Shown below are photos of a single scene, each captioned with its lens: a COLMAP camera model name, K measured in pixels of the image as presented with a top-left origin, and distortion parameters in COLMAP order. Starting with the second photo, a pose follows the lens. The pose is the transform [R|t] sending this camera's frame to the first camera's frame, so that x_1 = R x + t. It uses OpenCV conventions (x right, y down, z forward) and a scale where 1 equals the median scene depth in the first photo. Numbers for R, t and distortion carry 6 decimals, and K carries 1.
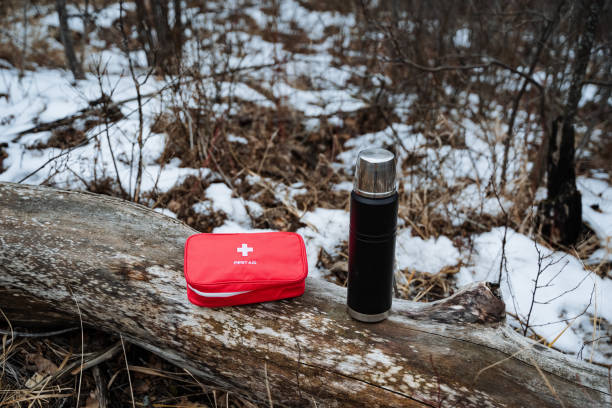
lens RADIAL K [[734.4, 0, 306.0], [0, 734.4, 204.0], [0, 0, 1]] dist [-0.007487, 0.324478]
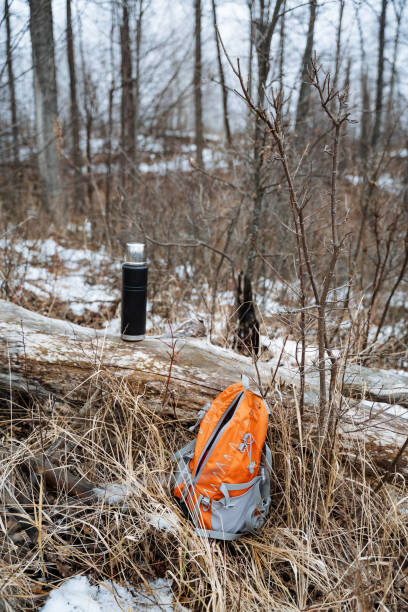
lens RADIAL K [[734.4, 0, 204.0], [0, 734.4, 306.0], [0, 0, 1]] dist [-0.007487, 0.324478]
pose [[0.975680, -0.000691, 0.219198, -0.130278], [0.055256, 0.968477, -0.242895, 0.491378], [-0.212121, 0.249100, 0.944962, -0.702574]]
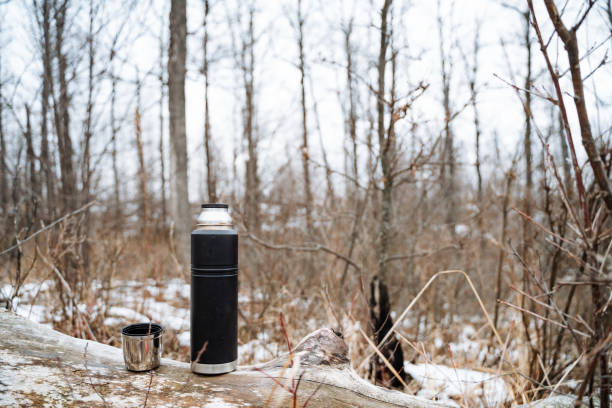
lens RADIAL K [[510.1, 0, 306.0], [0, 510.1, 204.0], [0, 0, 1]] dist [-0.115377, 0.099061]
pose [[0.978578, 0.018414, 0.205051, 0.067104], [0.086996, 0.865715, -0.492920, 0.277887], [-0.186593, 0.500199, 0.845567, 0.316868]]
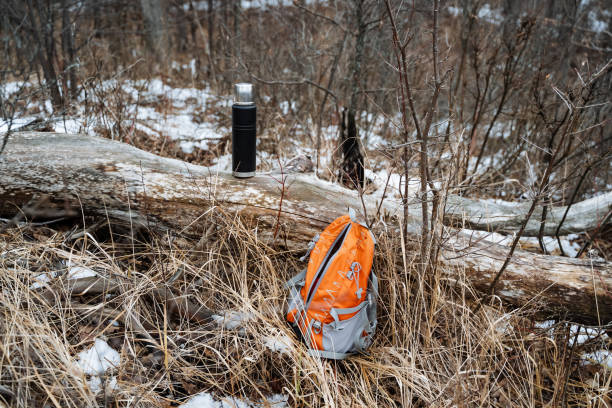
lens RADIAL K [[716.4, 0, 305.2], [0, 716.4, 212.0], [0, 0, 1]] dist [-0.012693, 0.362171]
pose [[0.975845, -0.044116, 0.213963, -0.149895], [0.076338, 0.986518, -0.144756, 0.494129], [-0.204692, 0.157593, 0.966057, -0.743098]]
